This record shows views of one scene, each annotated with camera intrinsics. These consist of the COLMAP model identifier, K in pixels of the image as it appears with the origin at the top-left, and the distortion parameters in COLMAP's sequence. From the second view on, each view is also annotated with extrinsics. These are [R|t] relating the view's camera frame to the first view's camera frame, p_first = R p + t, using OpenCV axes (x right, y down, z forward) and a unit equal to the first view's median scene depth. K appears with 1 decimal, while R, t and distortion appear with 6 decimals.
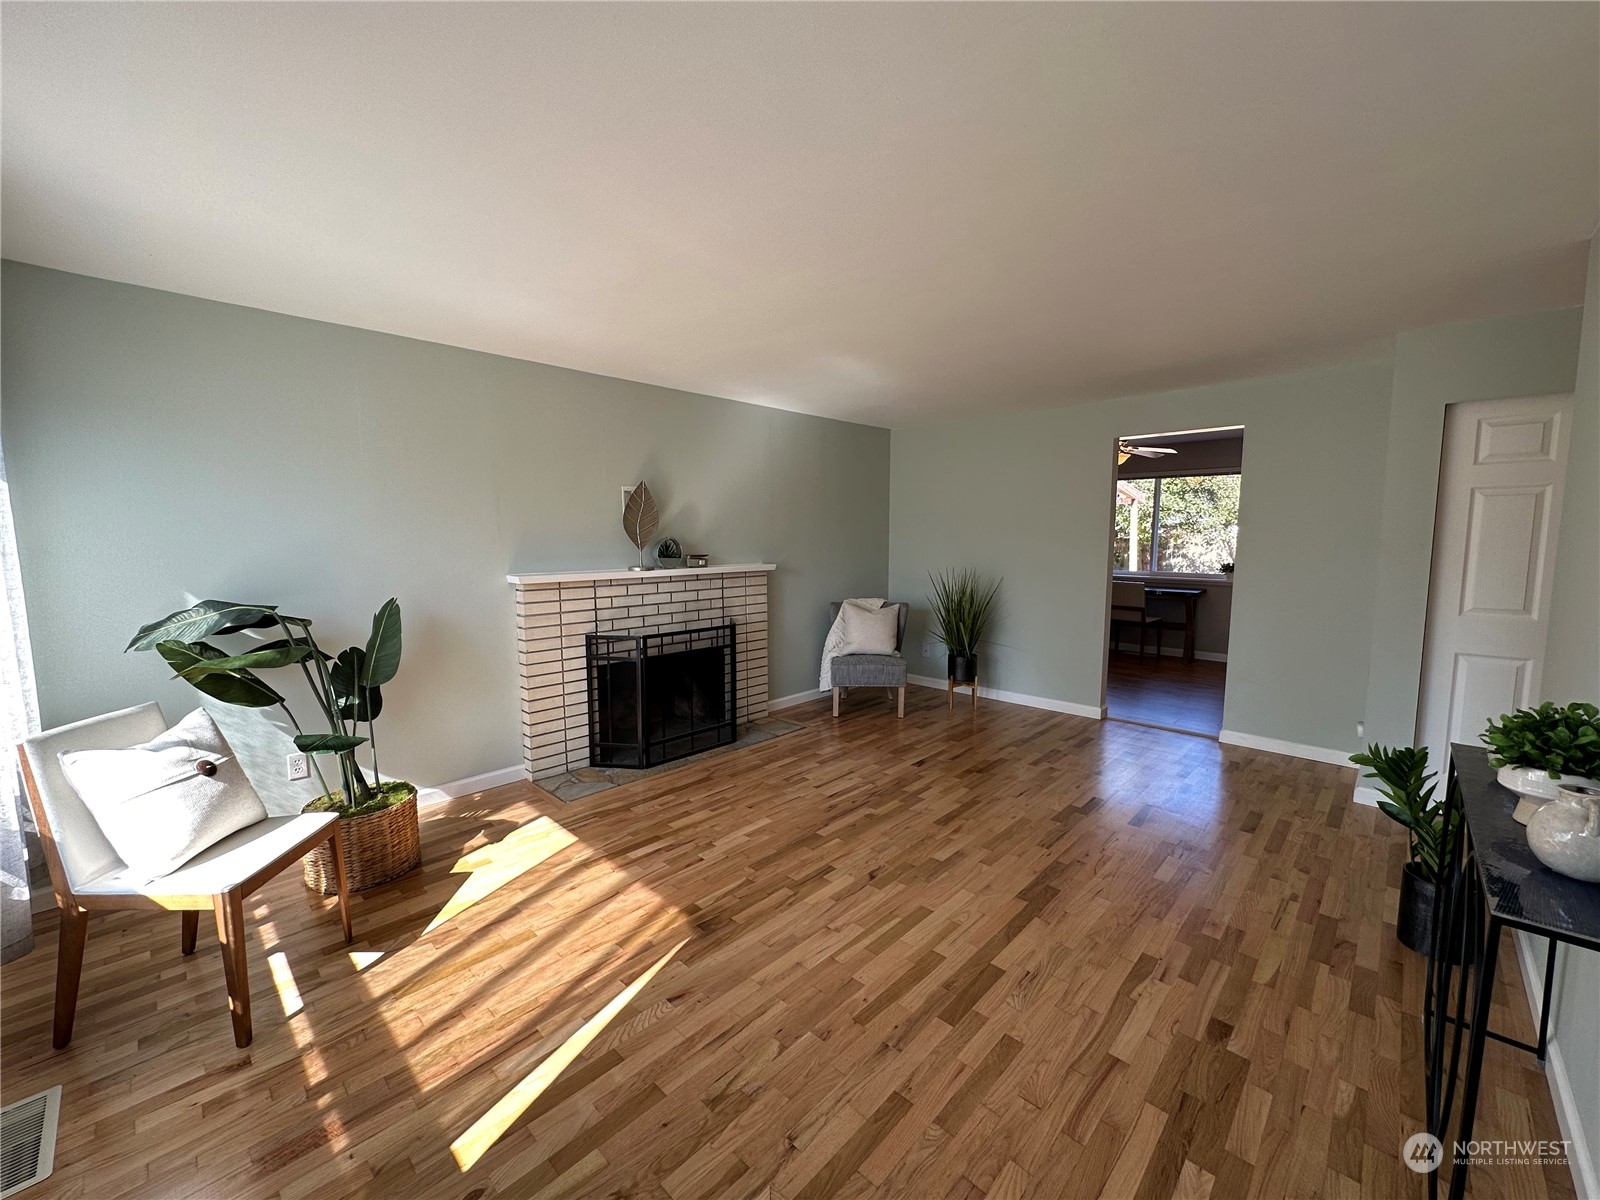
lens RADIAL K [[643.8, 0, 804.1], [0, 643.8, 598.7], [0, 0, 1]] dist [-0.002604, -0.000236]
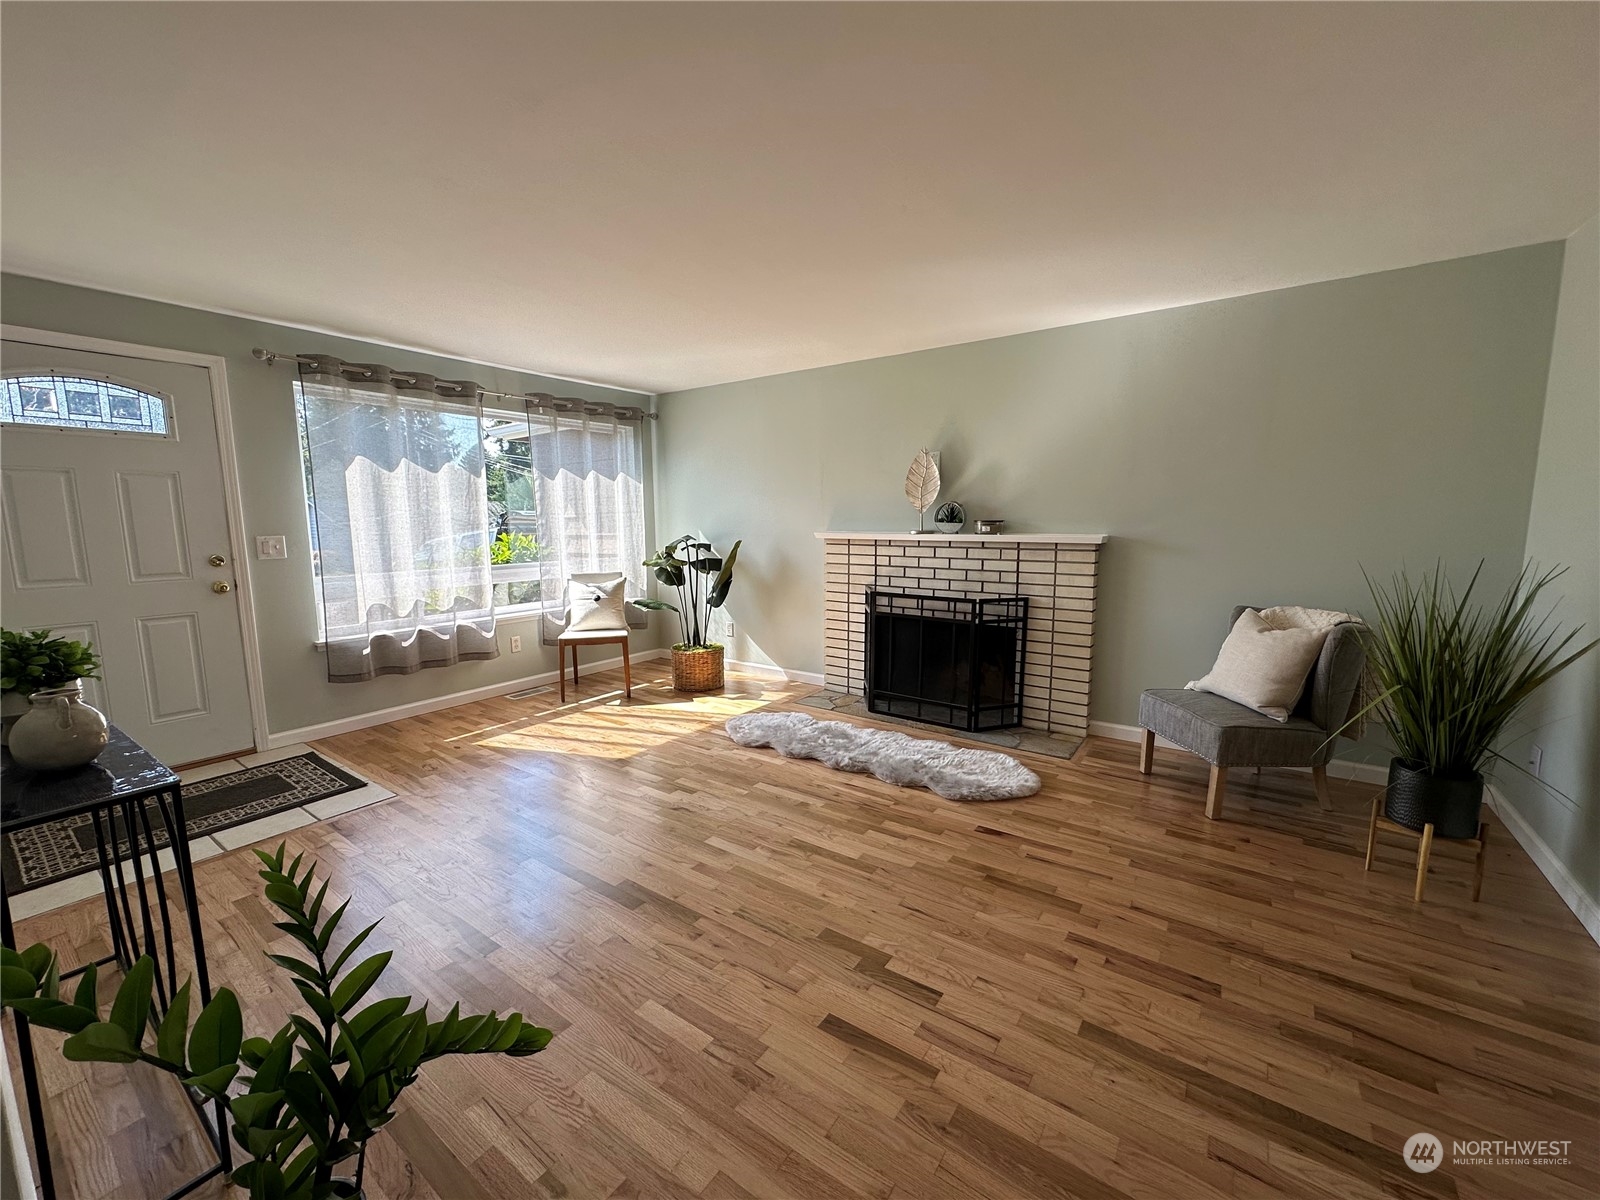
lens RADIAL K [[639.1, 0, 800.0], [0, 639.1, 600.0], [0, 0, 1]] dist [-0.002185, 0.000335]
pose [[0.137775, 0.130026, -0.981892, 0.796926], [-0.092286, 0.988718, 0.117981, -0.044828], [0.986155, 0.074360, 0.148221, 0.706188]]
